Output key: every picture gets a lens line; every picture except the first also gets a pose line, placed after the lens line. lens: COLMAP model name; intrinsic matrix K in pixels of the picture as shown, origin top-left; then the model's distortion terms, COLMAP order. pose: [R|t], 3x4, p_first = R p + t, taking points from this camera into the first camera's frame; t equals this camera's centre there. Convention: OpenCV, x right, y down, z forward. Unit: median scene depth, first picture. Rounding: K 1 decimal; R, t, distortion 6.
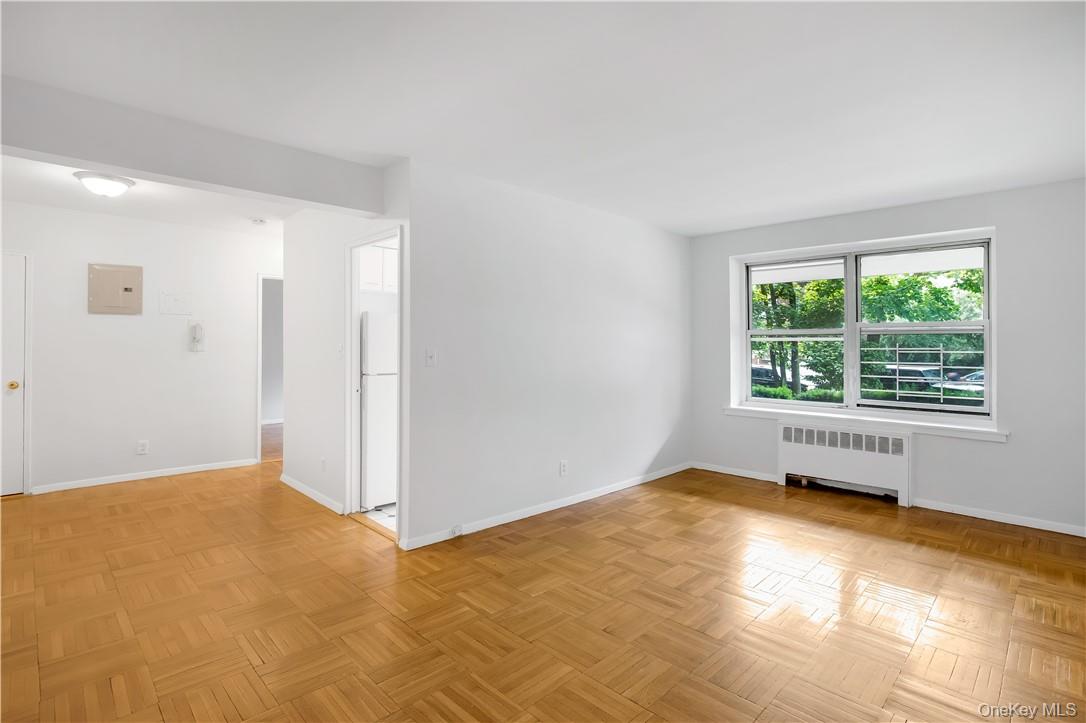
lens RADIAL K [[549.0, 0, 552.4], [0, 549.0, 351.4], [0, 0, 1]] dist [0.000074, 0.006261]
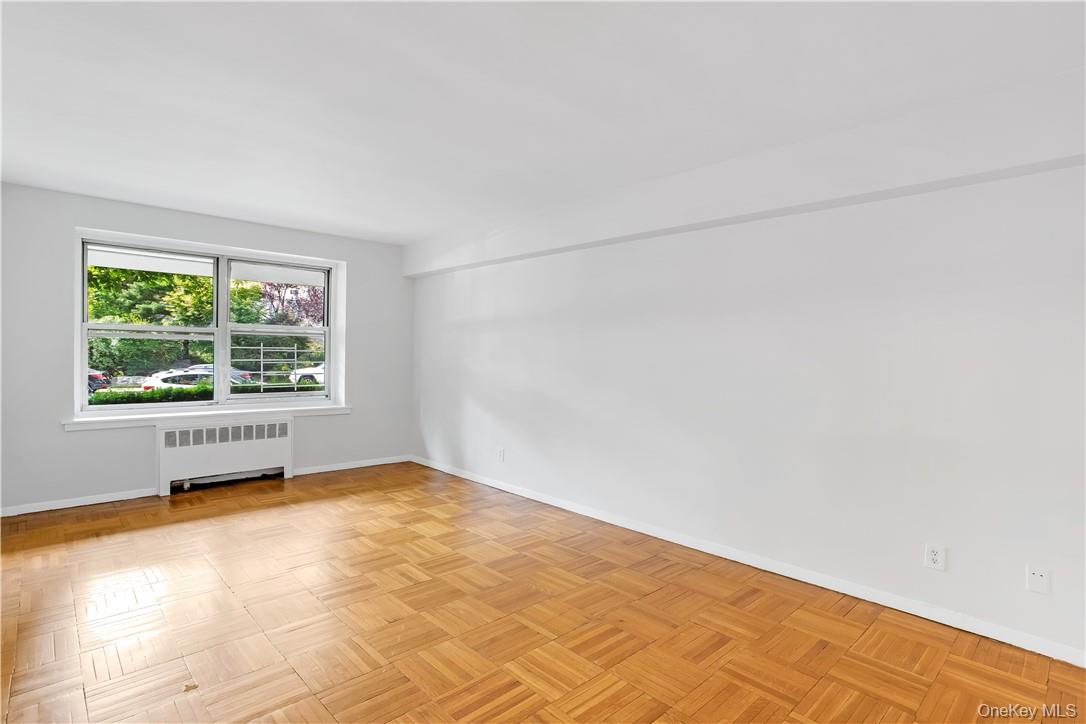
lens RADIAL K [[549.0, 0, 542.3], [0, 549.0, 362.4], [0, 0, 1]] dist [0.000074, 0.006261]
pose [[0.051040, -0.029734, 0.998254, -0.478832], [-0.014940, 0.999422, 0.030533, -0.017223], [-0.998585, -0.016472, 0.050566, 0.339209]]
